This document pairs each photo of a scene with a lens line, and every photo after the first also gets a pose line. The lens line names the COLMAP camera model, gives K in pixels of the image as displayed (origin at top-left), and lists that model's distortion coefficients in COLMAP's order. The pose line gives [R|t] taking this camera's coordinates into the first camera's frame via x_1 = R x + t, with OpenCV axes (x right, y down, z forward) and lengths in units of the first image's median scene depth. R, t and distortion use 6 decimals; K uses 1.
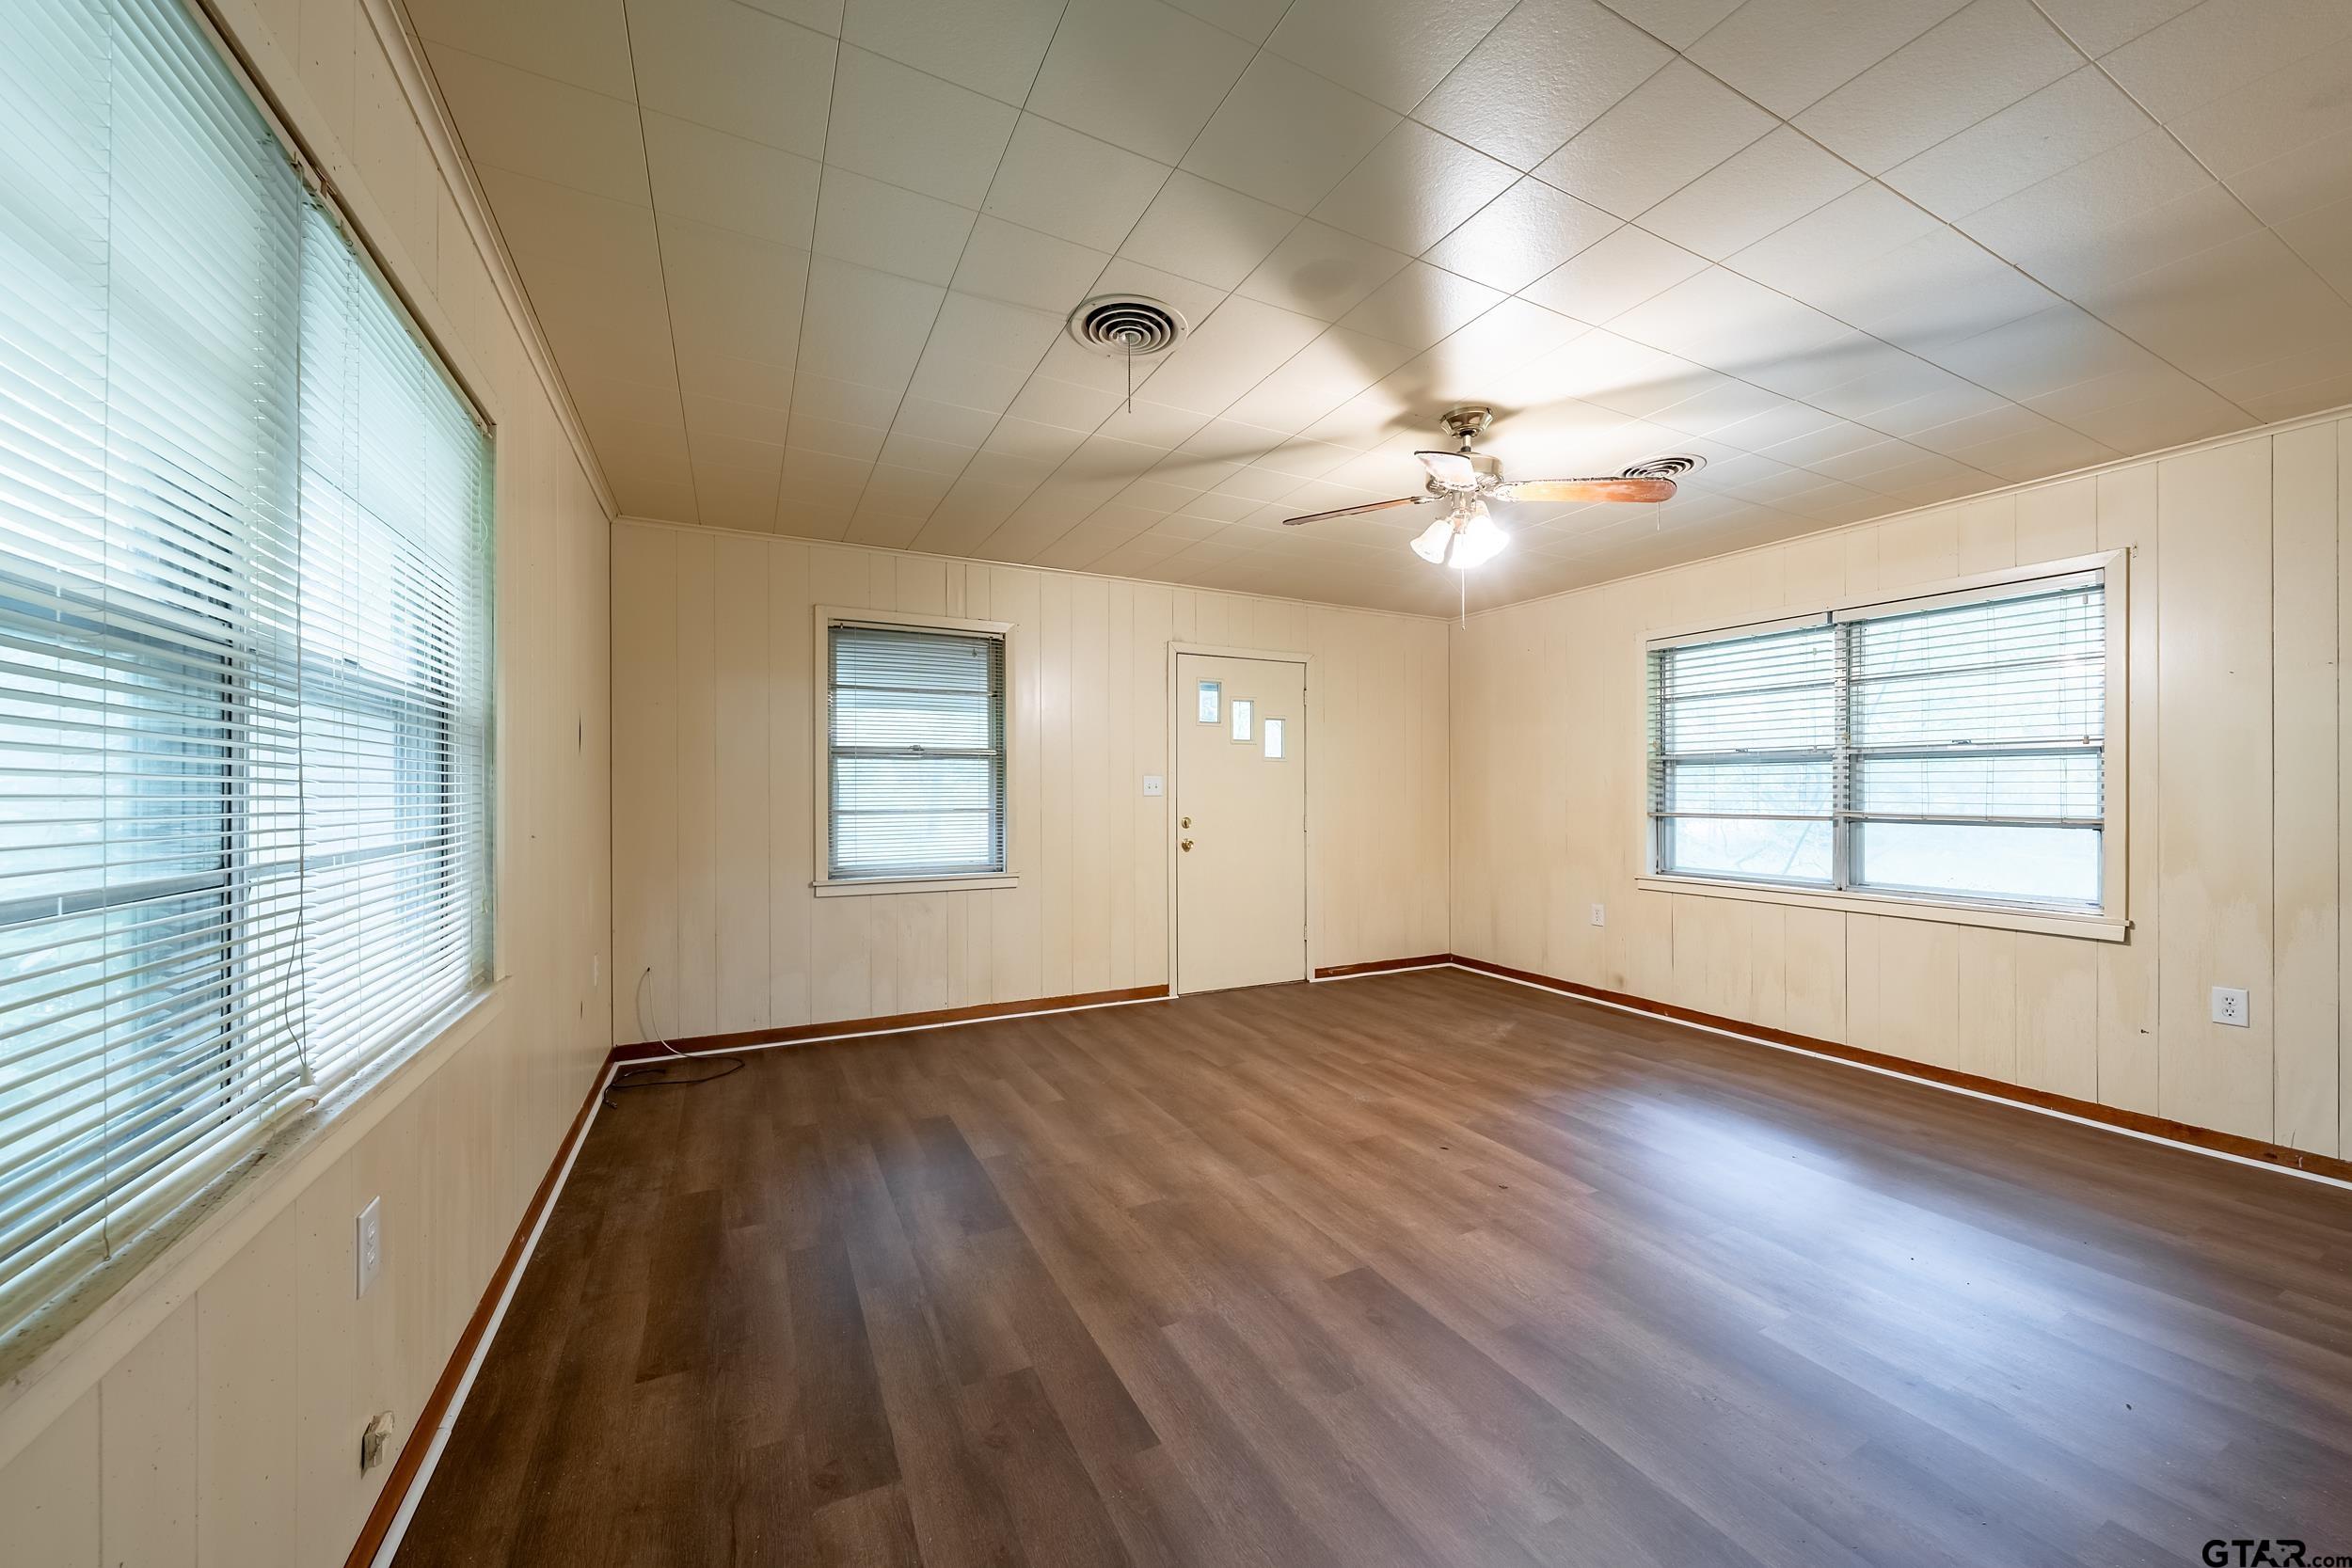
lens RADIAL K [[838.5, 0, 1176.4], [0, 838.5, 795.6], [0, 0, 1]] dist [-0.000899, 0.000073]
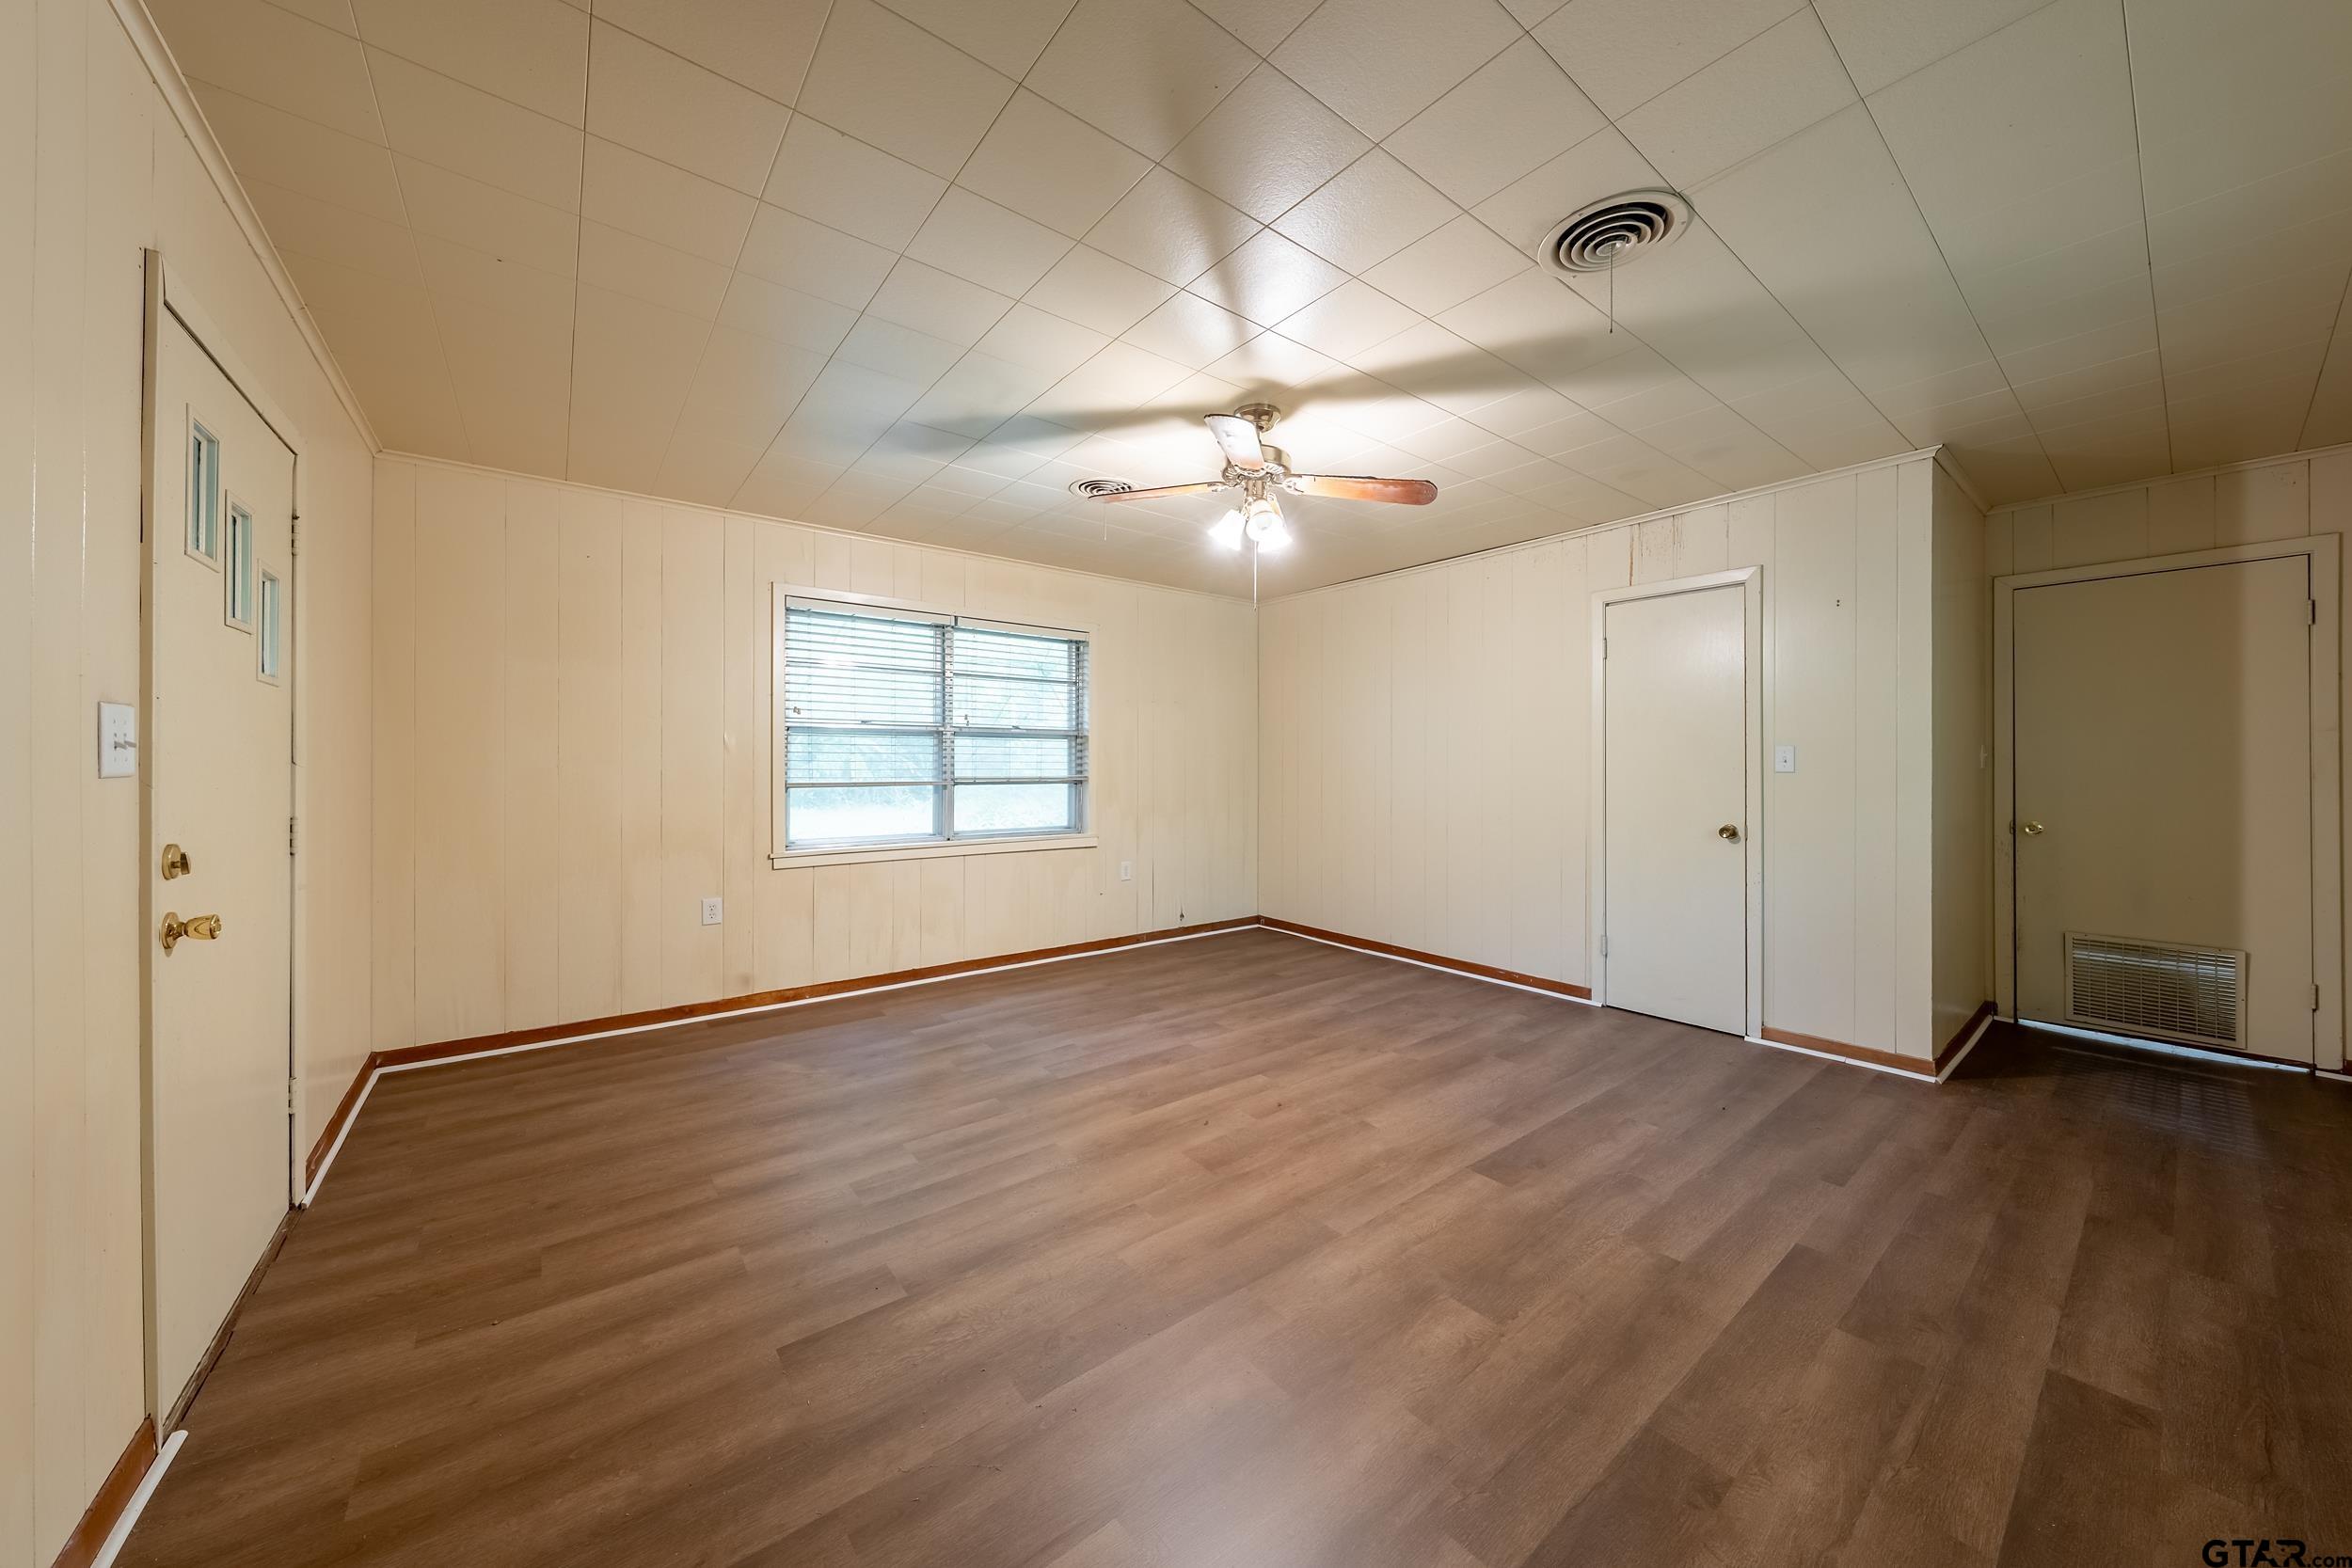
lens RADIAL K [[796.6, 0, 1184.4], [0, 796.6, 760.9], [0, 0, 1]] dist [-0.000687, 0.000237]
pose [[-0.183551, -0.000659, 0.983010, -0.548620], [0.000216, 1.000000, 0.000711, -0.007071], [-0.983010, 0.000342, -0.183551, 1.096656]]
